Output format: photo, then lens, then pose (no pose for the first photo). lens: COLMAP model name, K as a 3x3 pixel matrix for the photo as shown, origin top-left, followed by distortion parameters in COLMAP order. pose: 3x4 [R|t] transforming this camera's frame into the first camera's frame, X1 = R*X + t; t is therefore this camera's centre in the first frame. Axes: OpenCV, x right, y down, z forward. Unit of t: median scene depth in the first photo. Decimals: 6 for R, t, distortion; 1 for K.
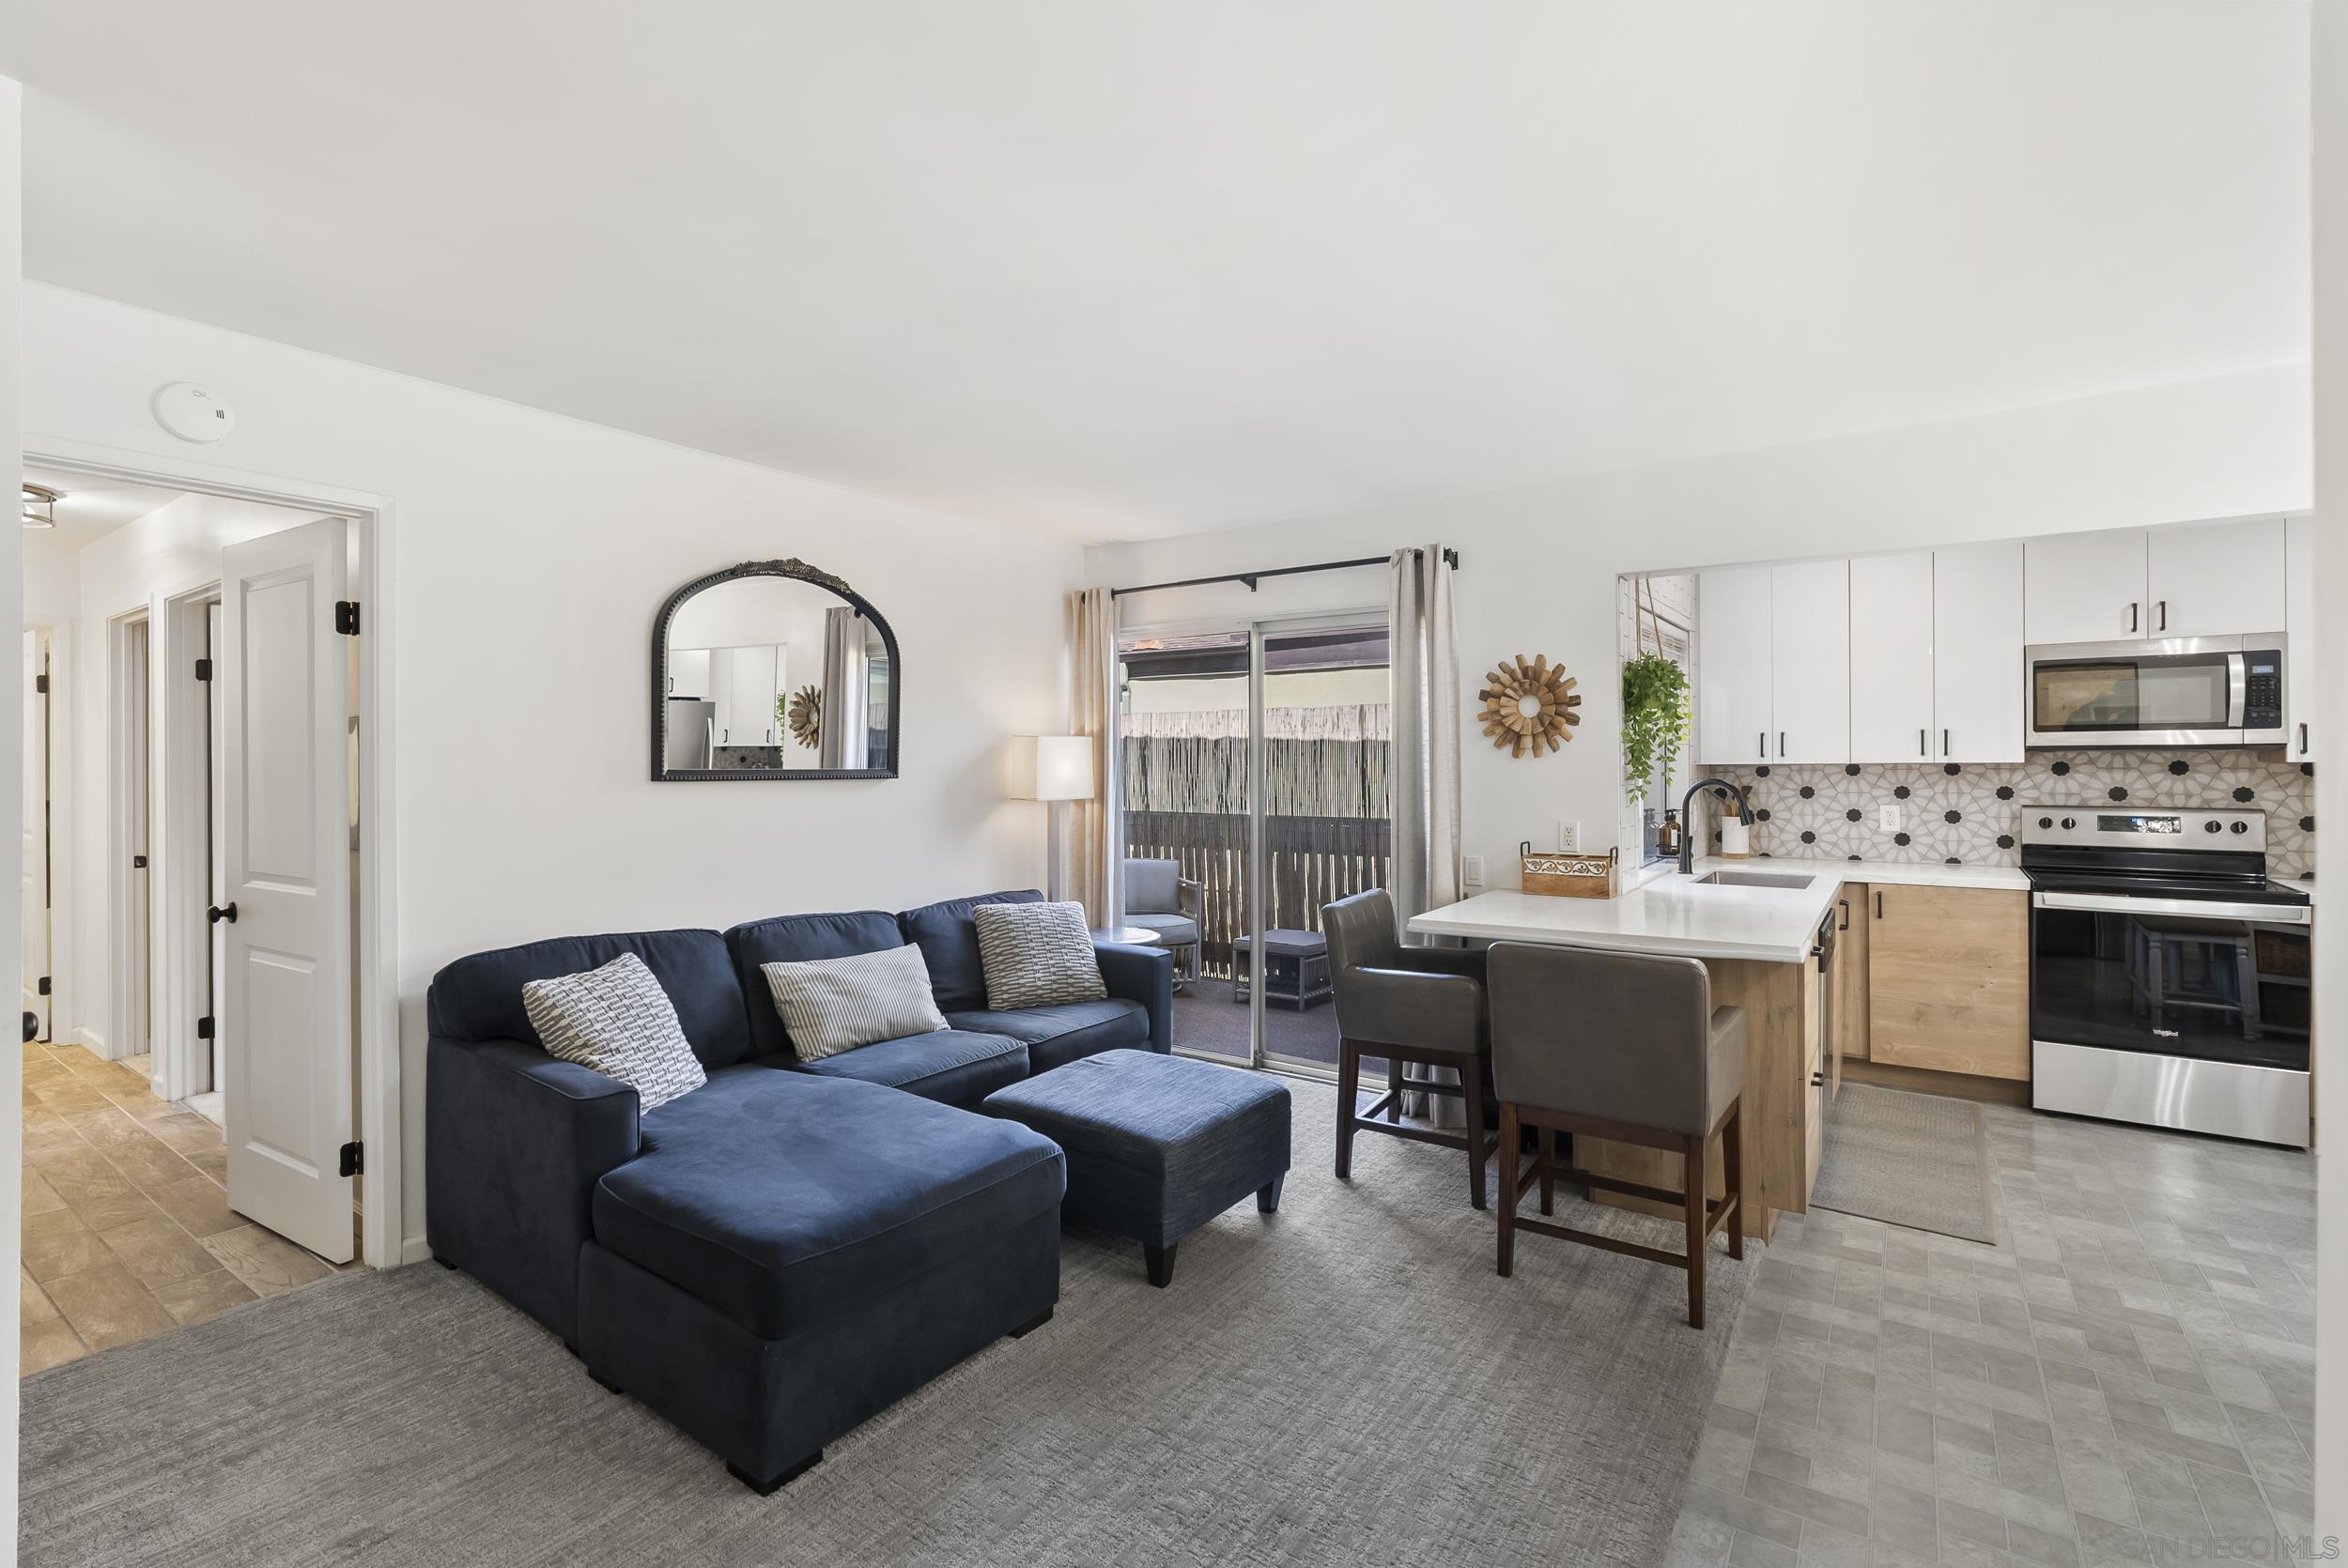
lens RADIAL K [[1057.1, 0, 1175.2], [0, 1057.1, 756.6], [0, 0, 1]] dist [-0.002410, -0.000569]
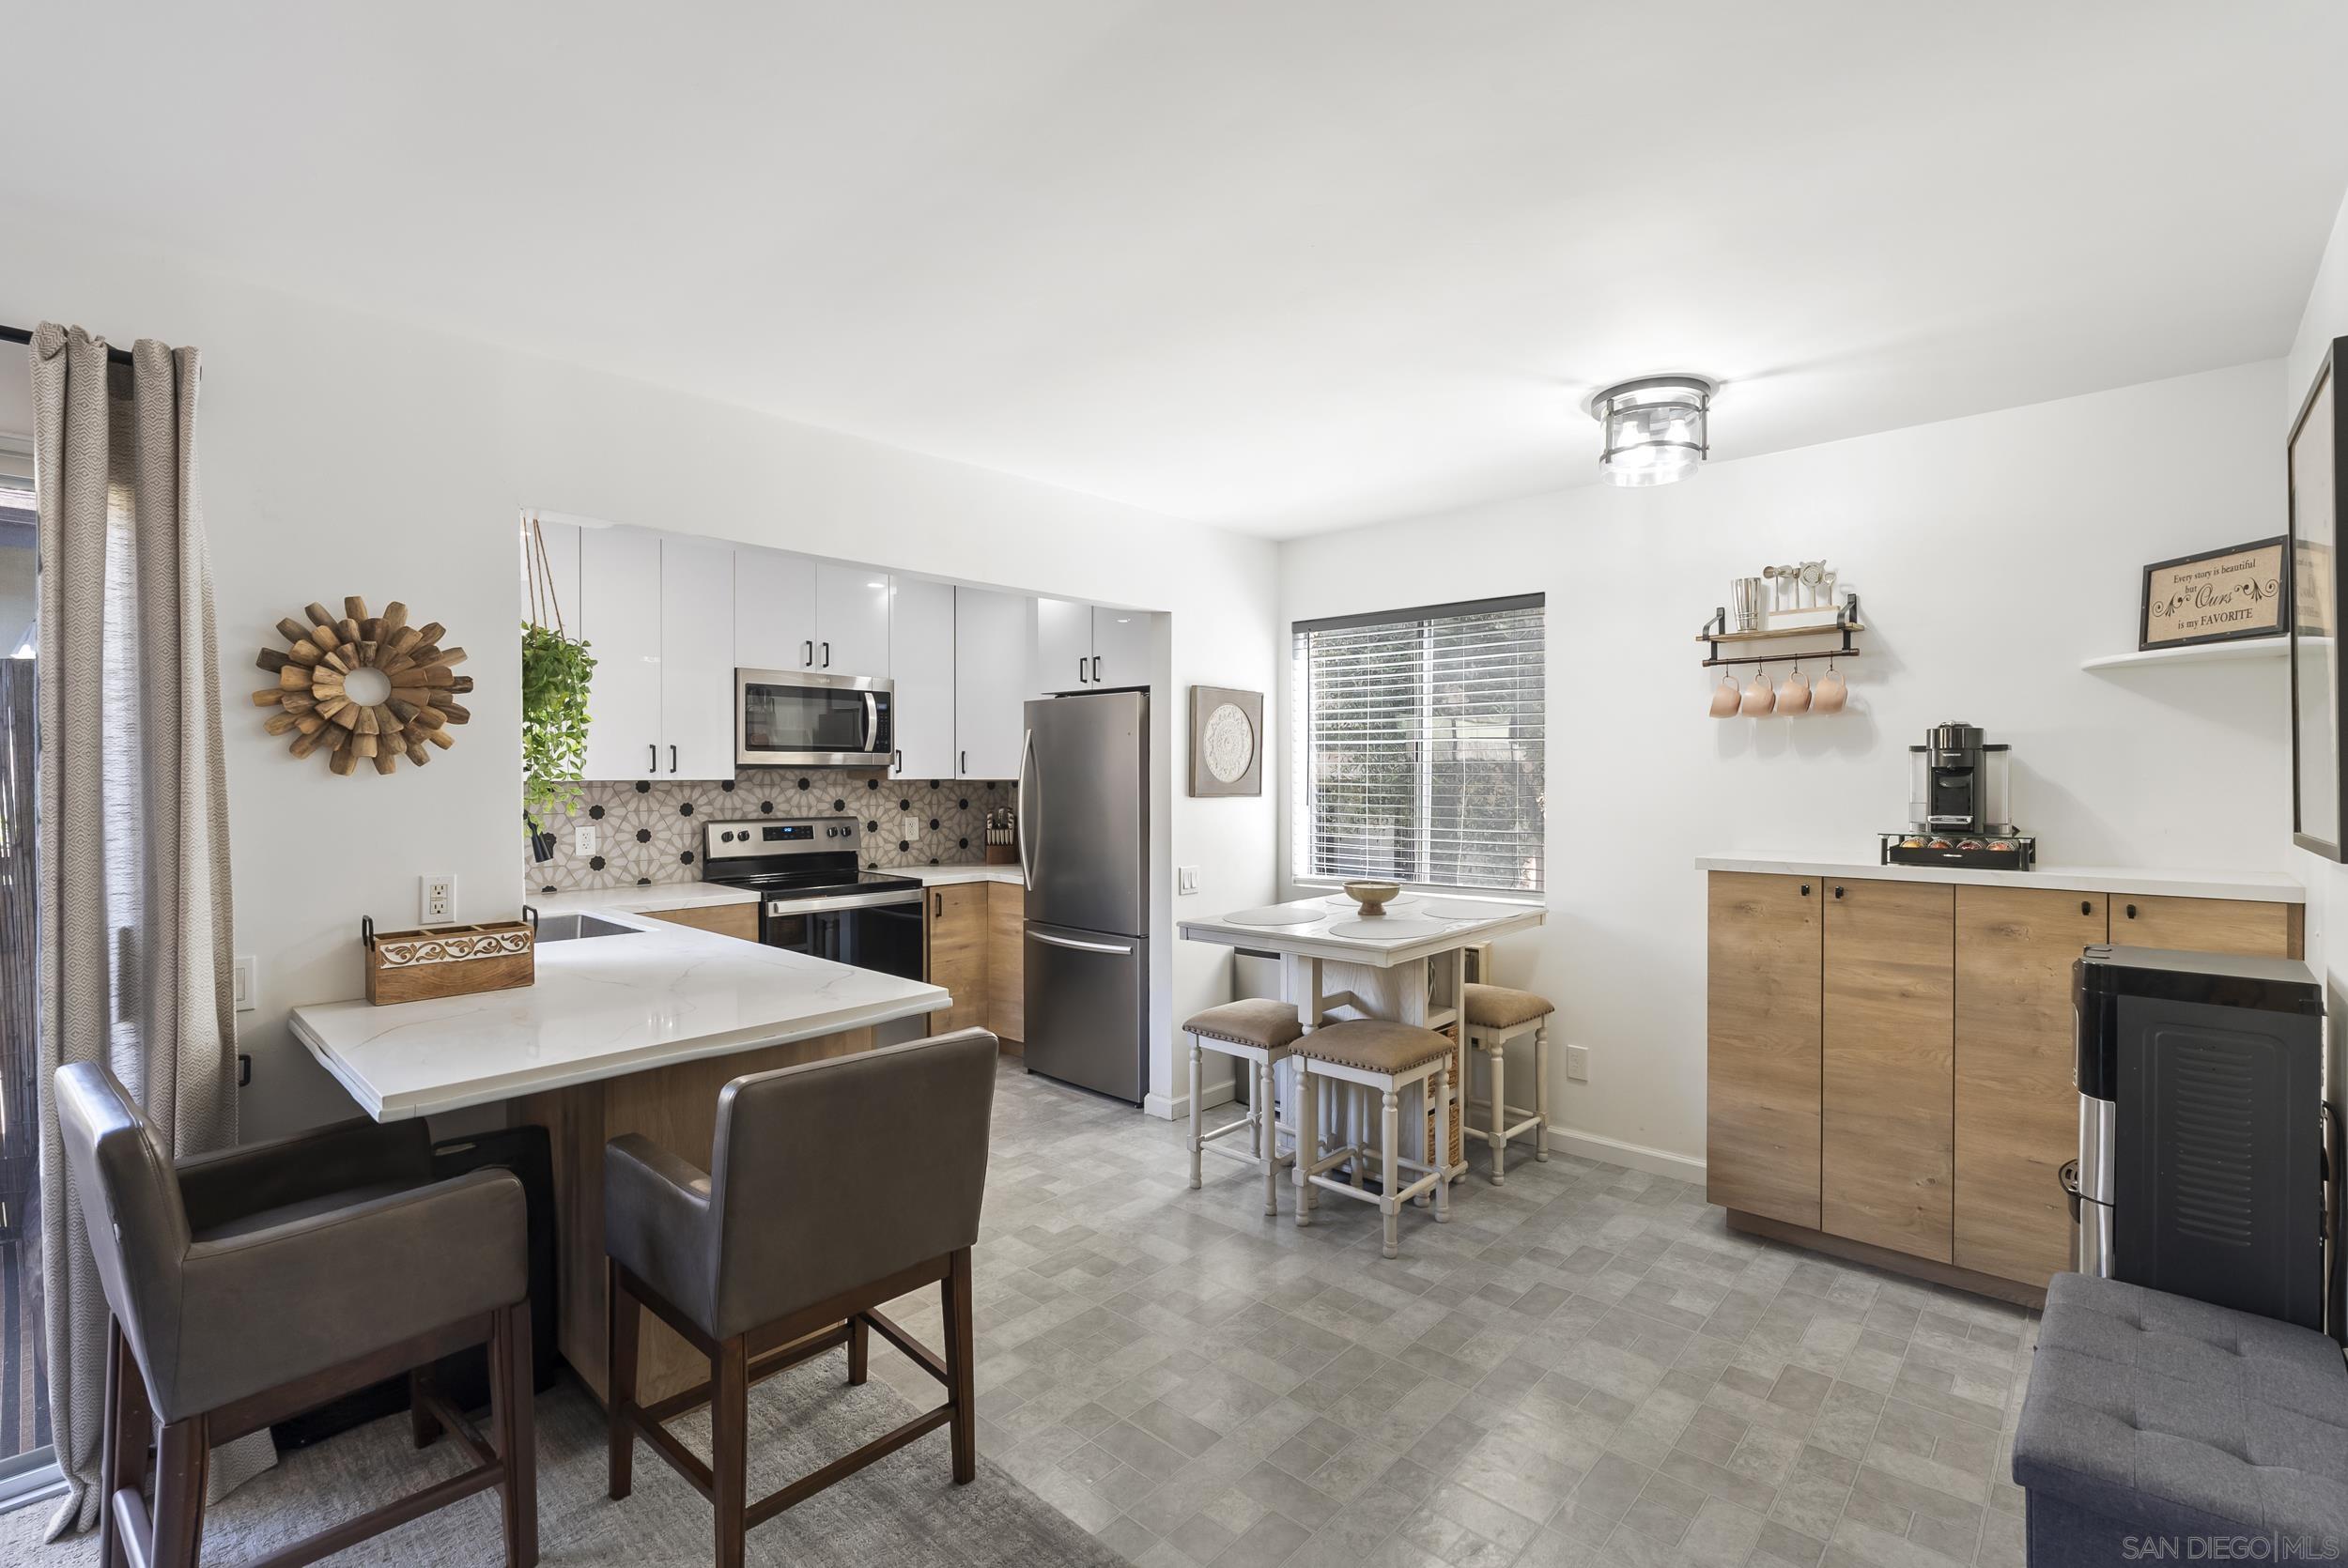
lens RADIAL K [[1057.1, 0, 1175.2], [0, 1057.1, 756.6], [0, 0, 1]] dist [-0.002410, -0.000569]
pose [[0.130953, 0.019932, 0.991188, -0.176814], [-0.007802, 0.999788, -0.019074, -0.000835], [-0.991358, -0.005236, 0.131081, 0.435498]]
